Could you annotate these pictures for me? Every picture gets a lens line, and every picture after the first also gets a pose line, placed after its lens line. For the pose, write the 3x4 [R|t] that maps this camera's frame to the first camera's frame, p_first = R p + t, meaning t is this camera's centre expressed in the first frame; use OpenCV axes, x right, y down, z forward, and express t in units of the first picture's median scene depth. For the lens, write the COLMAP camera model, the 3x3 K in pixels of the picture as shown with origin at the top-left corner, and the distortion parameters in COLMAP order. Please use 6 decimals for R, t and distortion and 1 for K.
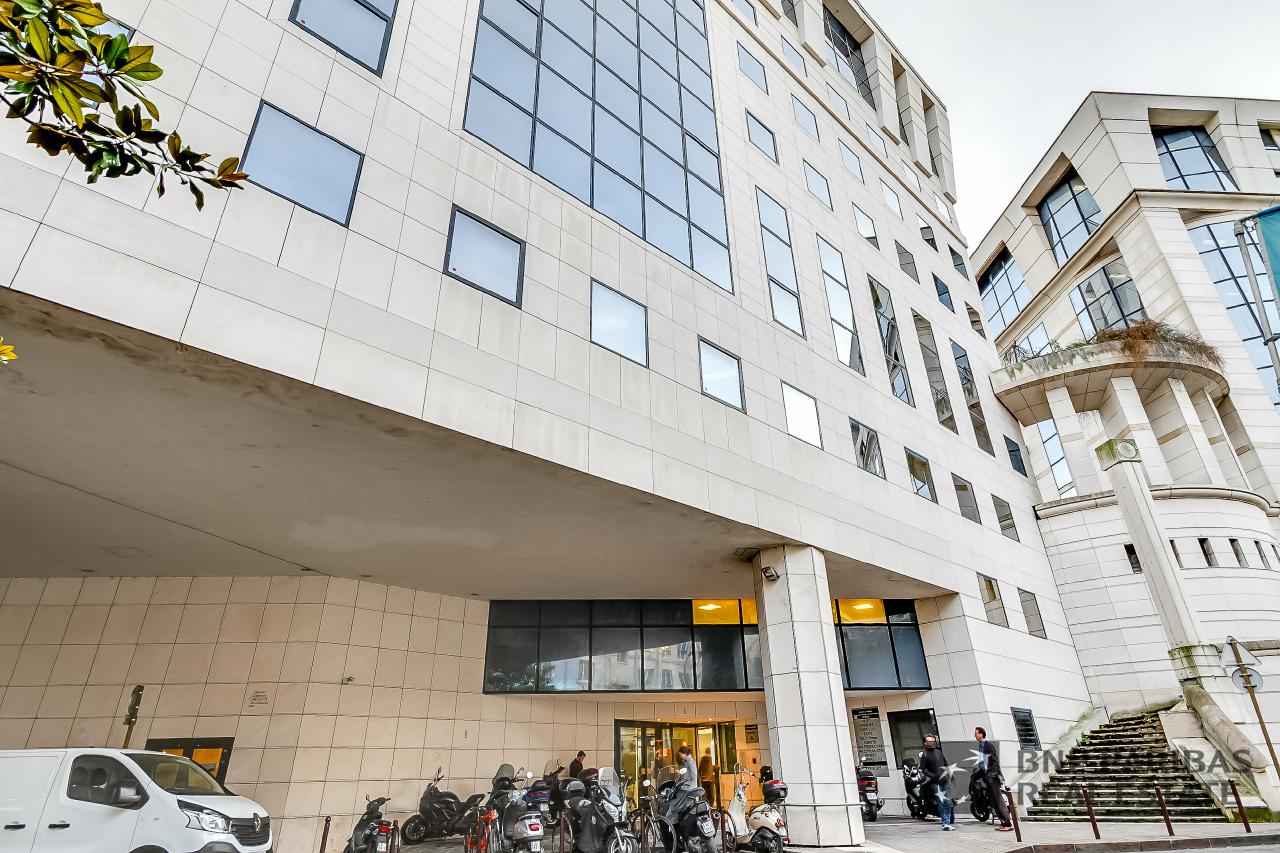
lens RADIAL K [[684.9, 0, 660.0], [0, 684.9, 476.7], [0, 0, 1]] dist [0.003585, 0.001080]
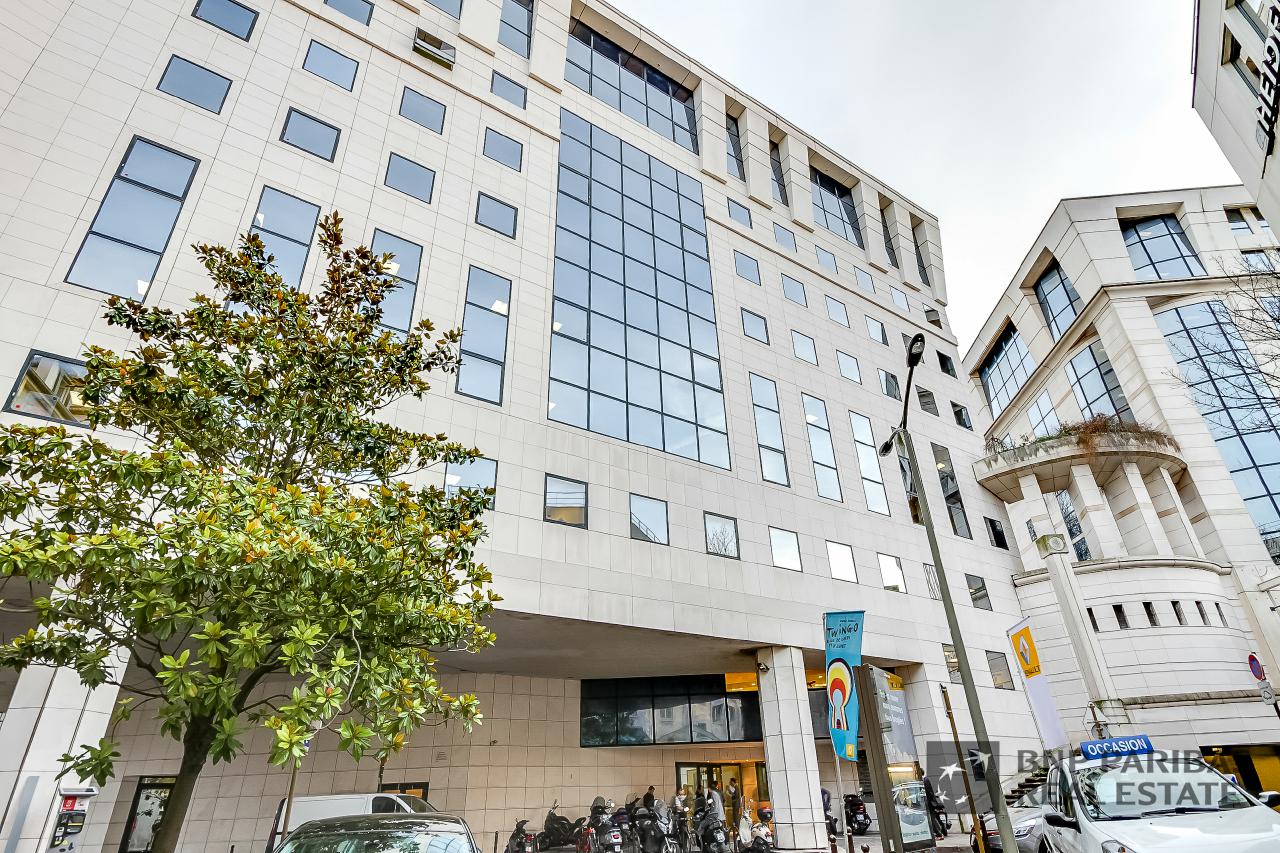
lens RADIAL K [[723.5, 0, 654.4], [0, 723.5, 462.5], [0, 0, 1]] dist [0.004728, 0.002198]
pose [[0.989338, -0.069861, -0.127791, 0.126165], [0.066835, 0.997376, -0.027823, -0.217411], [0.129399, 0.018985, 0.991411, -0.478509]]
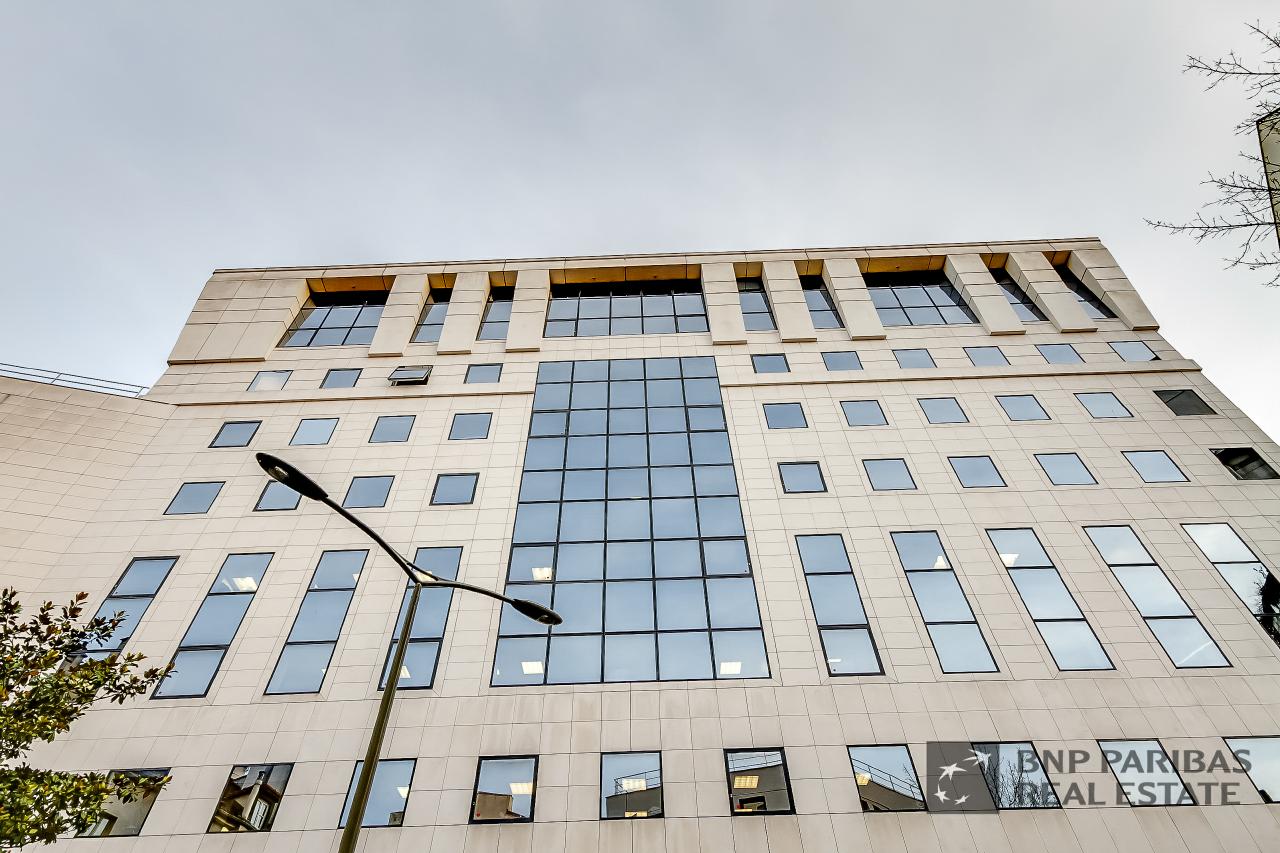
lens RADIAL K [[791.0, 0, 632.0], [0, 791.0, 428.8], [0, 0, 1]] dist [0.010801, -0.002228]
pose [[0.706432, -0.529150, -0.470057, 0.614924], [0.283677, 0.820130, -0.496904, -0.038362], [0.648445, 0.217685, 0.729474, -0.058717]]
